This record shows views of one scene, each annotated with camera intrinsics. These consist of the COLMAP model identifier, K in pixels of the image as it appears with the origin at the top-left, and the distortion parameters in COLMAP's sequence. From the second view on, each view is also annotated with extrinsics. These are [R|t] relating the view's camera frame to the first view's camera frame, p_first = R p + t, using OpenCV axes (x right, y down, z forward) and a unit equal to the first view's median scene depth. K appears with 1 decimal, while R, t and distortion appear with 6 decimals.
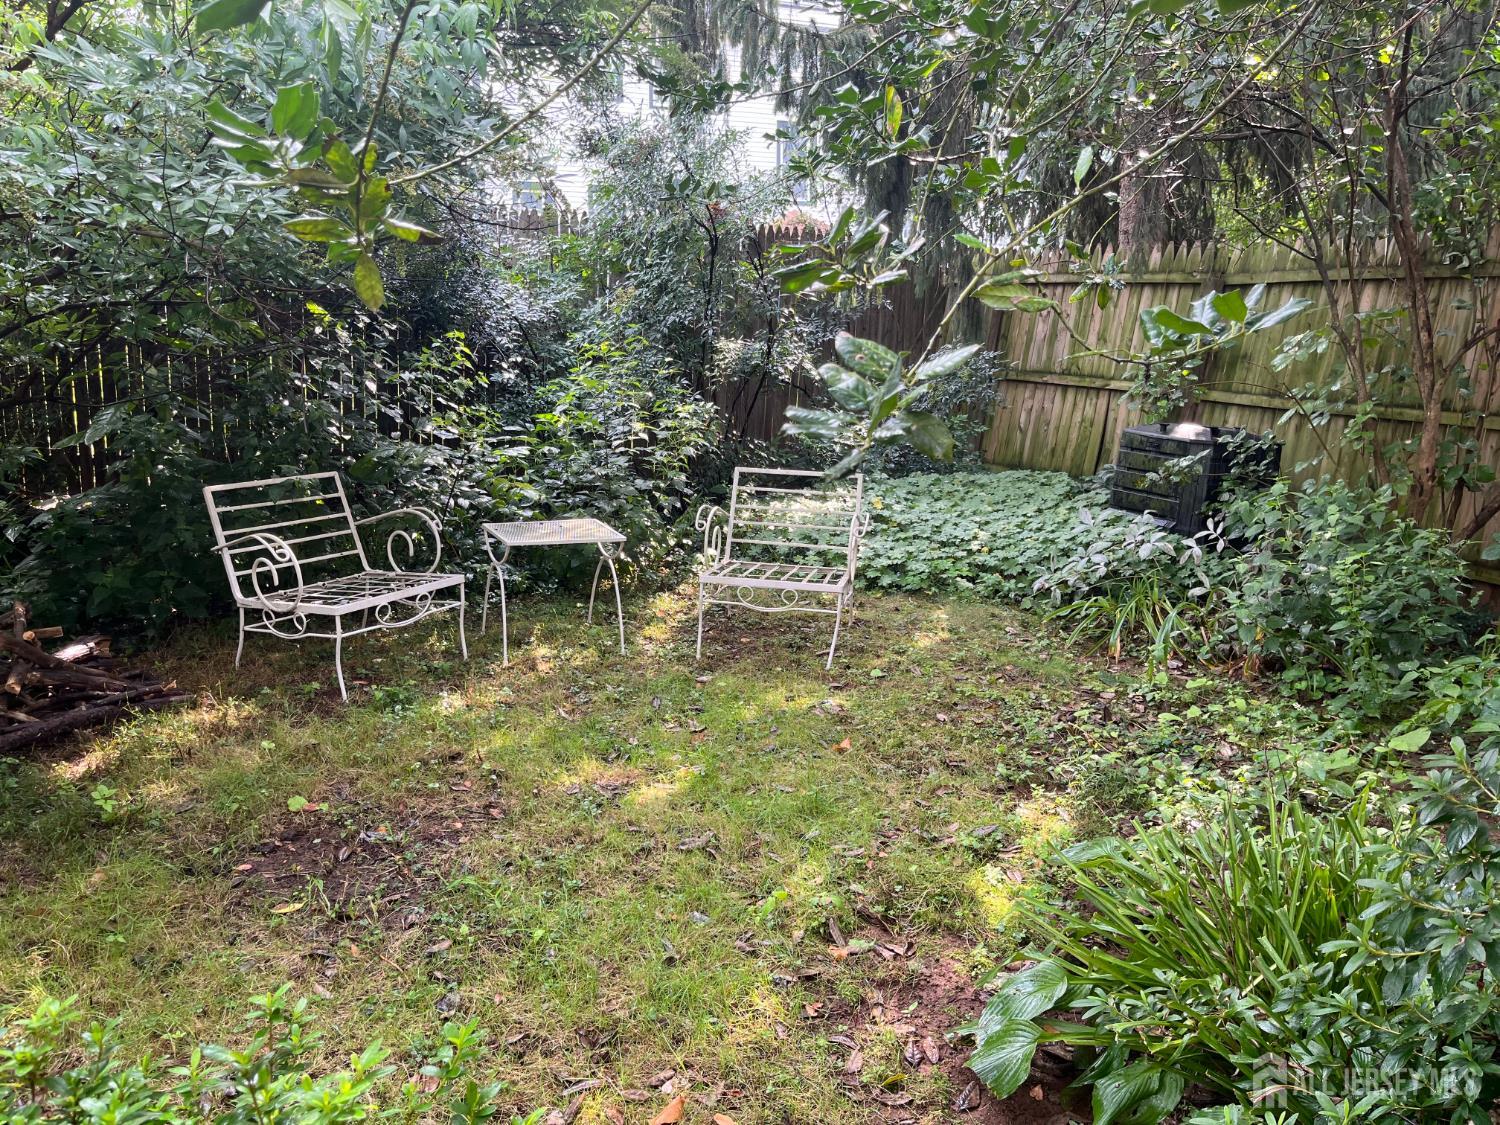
lens RADIAL K [[1153.6, 0, 748.6], [0, 1153.6, 572.9], [0, 0, 1]] dist [0.084393, -0.118779]
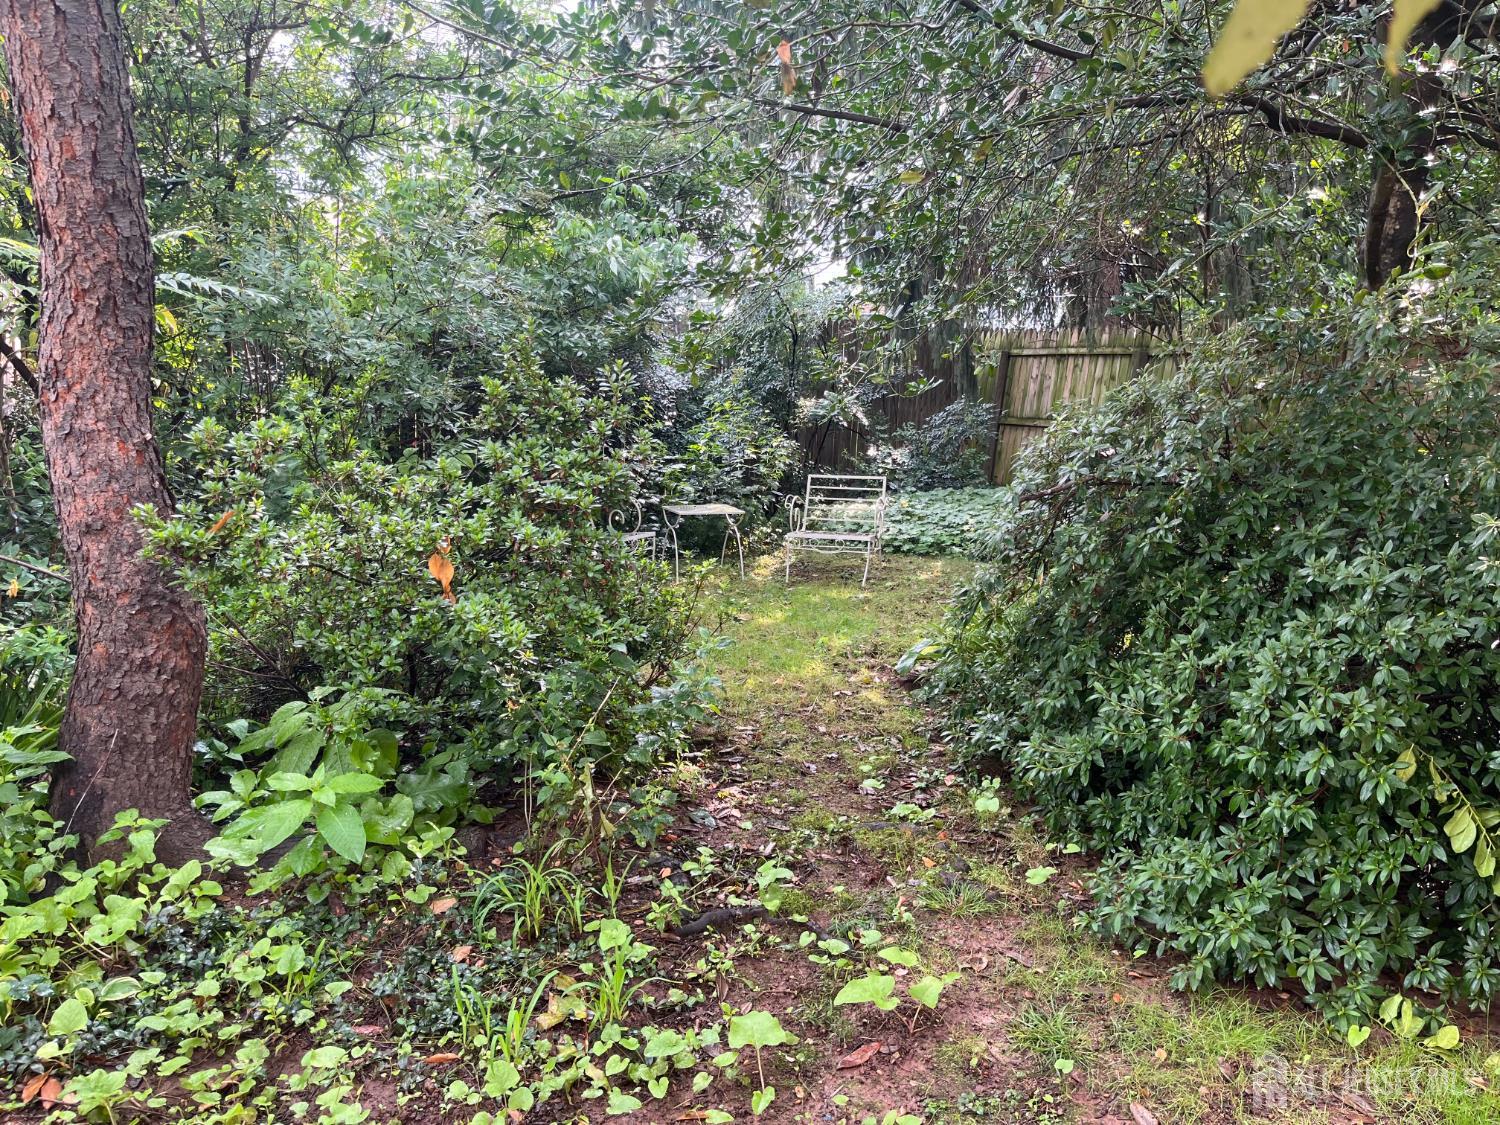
lens RADIAL K [[1153.6, 0, 748.6], [0, 1153.6, 572.9], [0, 0, 1]] dist [0.084393, -0.118779]
pose [[0.997157, -0.009466, -0.074755, 0.022085], [0.005380, 0.998490, -0.054668, 0.121738], [0.075160, 0.054111, 0.995702, -0.562121]]
